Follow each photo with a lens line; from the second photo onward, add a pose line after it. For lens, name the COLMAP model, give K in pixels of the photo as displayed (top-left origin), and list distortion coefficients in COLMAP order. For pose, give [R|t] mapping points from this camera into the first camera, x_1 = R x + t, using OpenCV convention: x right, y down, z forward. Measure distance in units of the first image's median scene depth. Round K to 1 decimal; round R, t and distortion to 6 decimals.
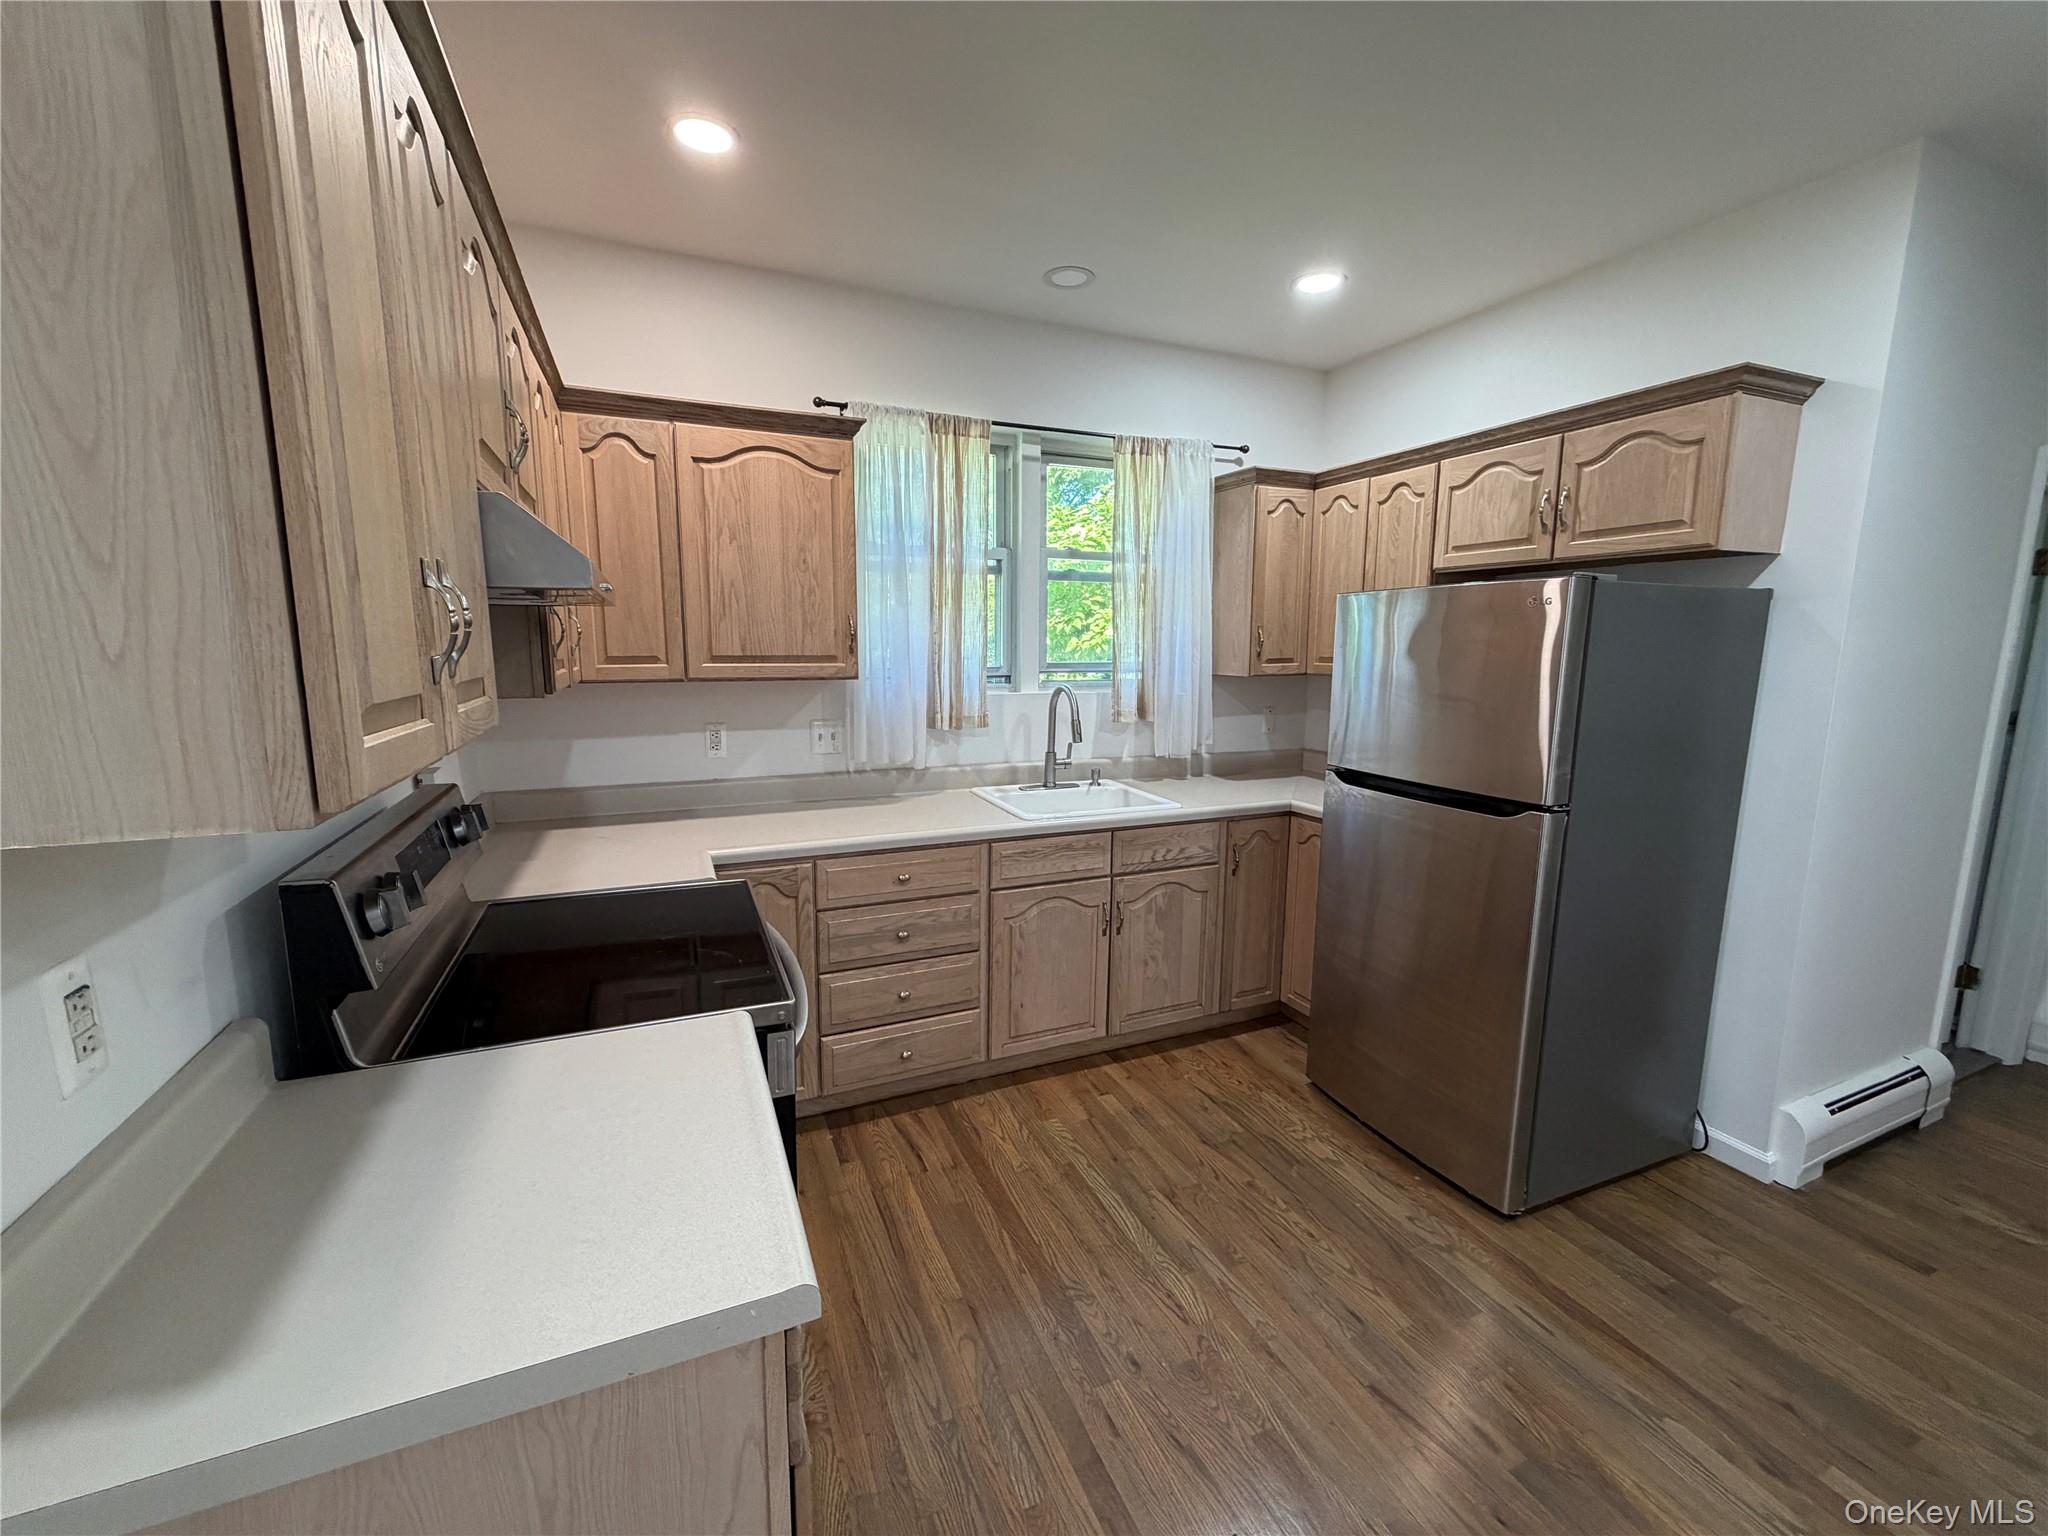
lens RADIAL K [[822.9, 0, 1019.5], [0, 822.9, 766.9], [0, 0, 1]] dist [-0.000791, -0.000106]
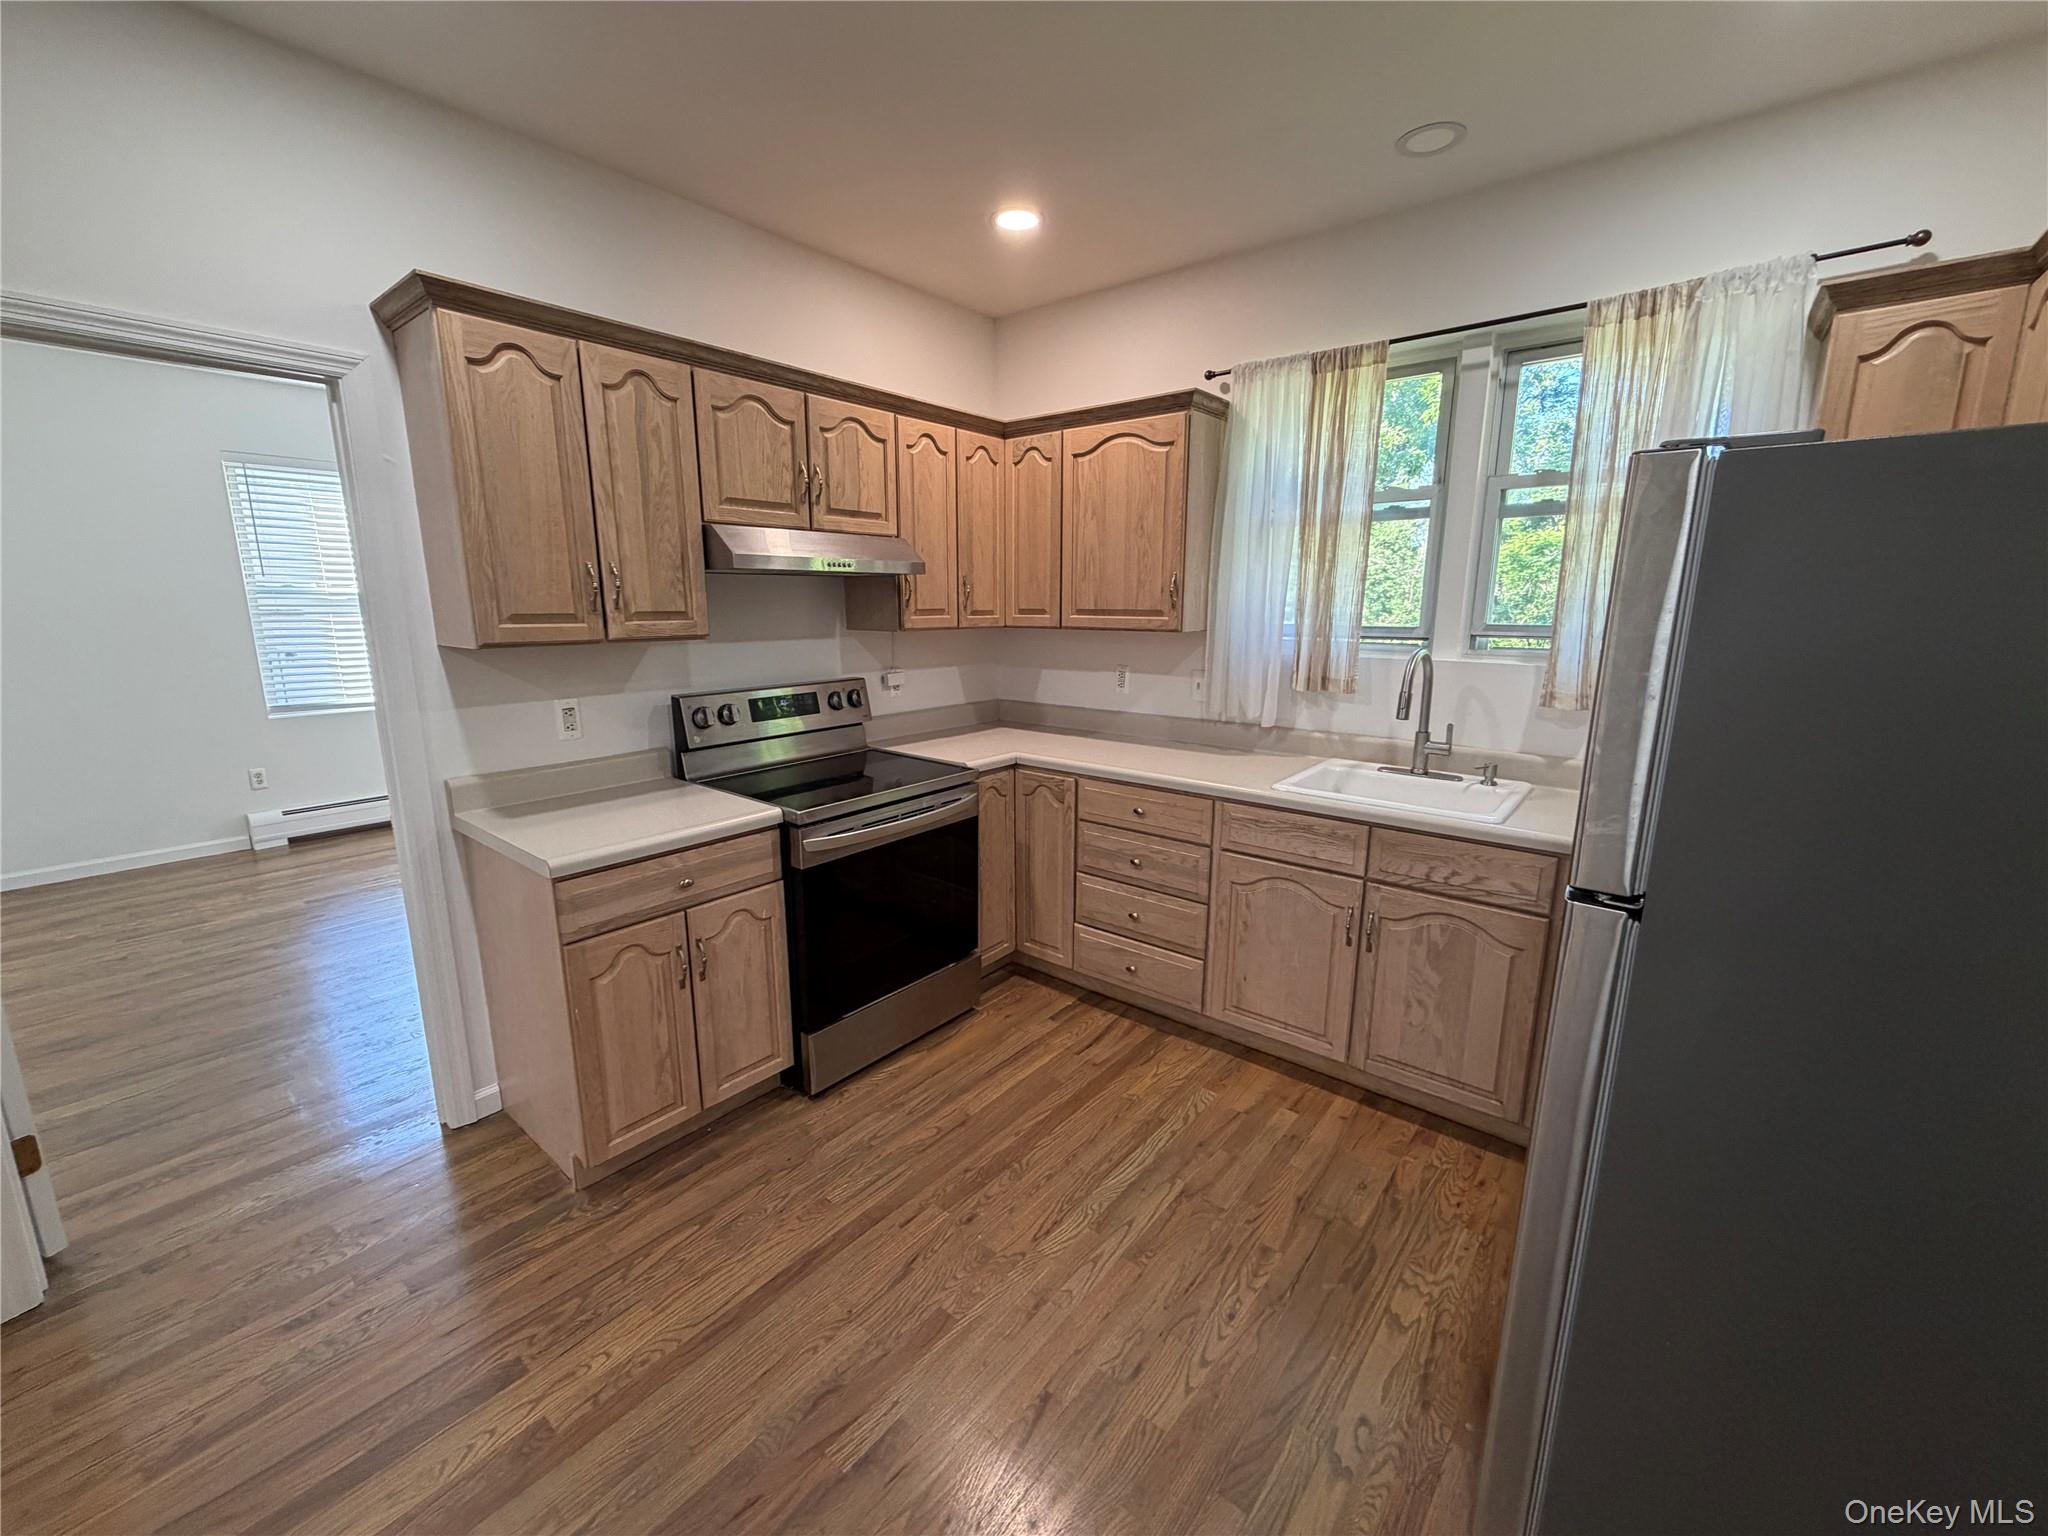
lens RADIAL K [[820.0, 0, 1011.5], [0, 820.0, 767.4], [0, 0, 1]] dist [0.000537, 0.000197]
pose [[0.453285, 0.173136, -0.874389, 0.653656], [-0.134675, 0.982996, 0.124825, -0.034107], [0.881133, 0.061178, 0.468895, 0.286666]]
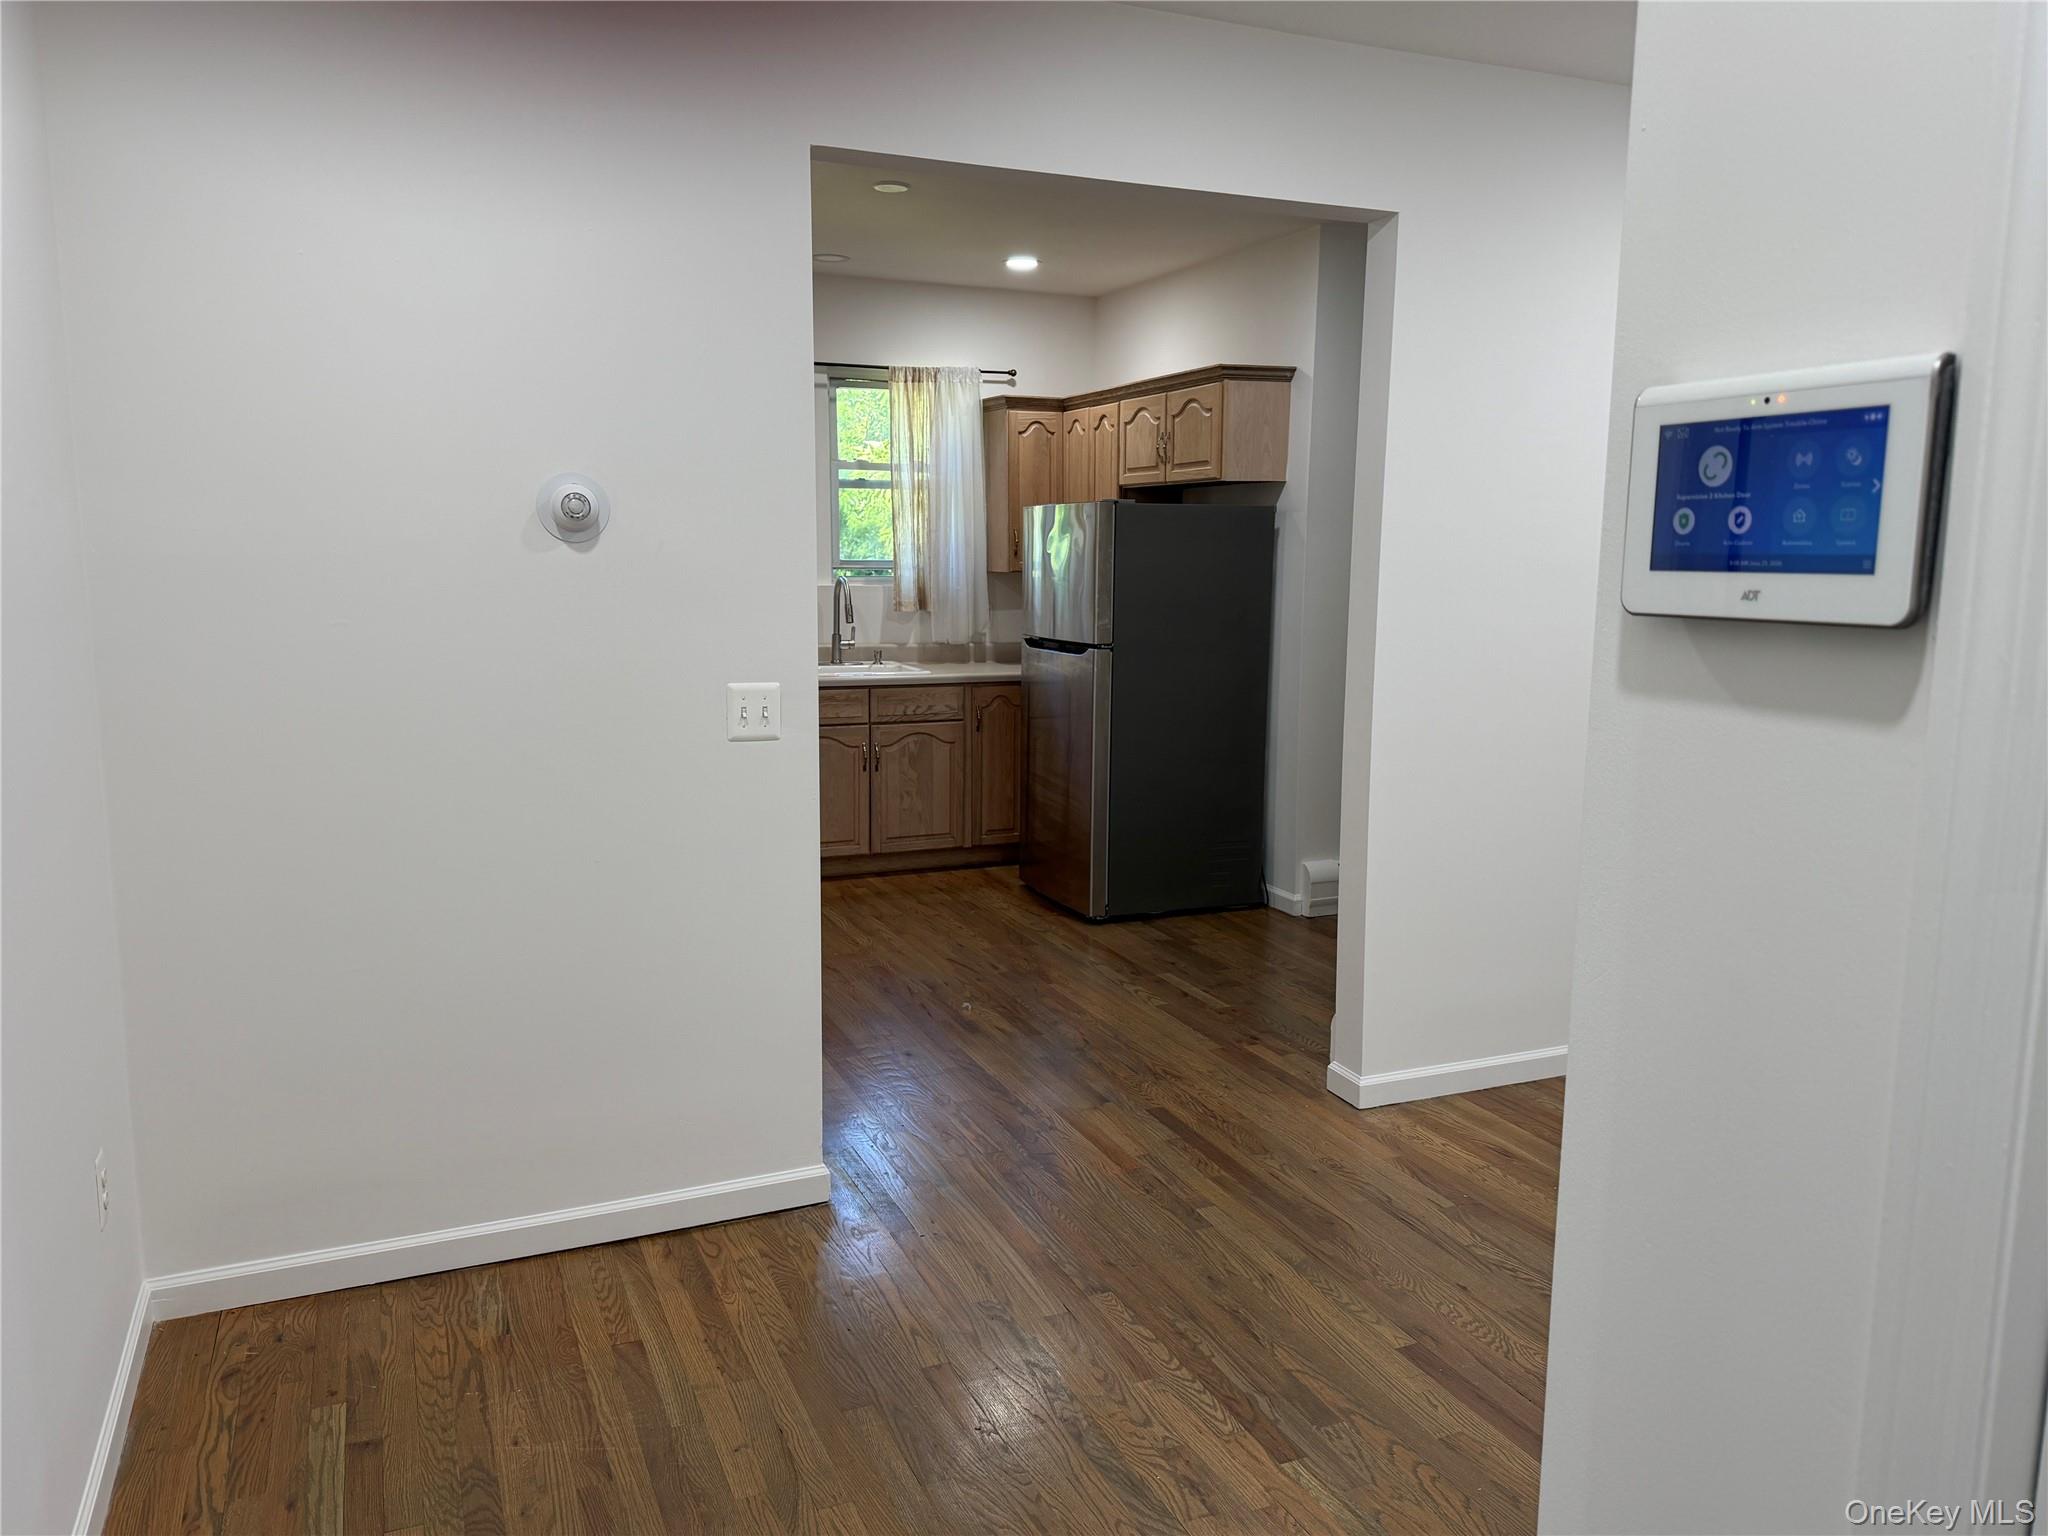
lens RADIAL K [[1469.8, 0, 1027.4], [0, 1469.8, 811.6], [0, 0, 1]] dist [0.046493, -0.001255]
pose [[0.999980, 0.002202, 0.005975, 0.344693], [-0.002363, 0.999631, 0.027058, 0.206219], [-0.005913, -0.027072, 0.999616, -1.305362]]
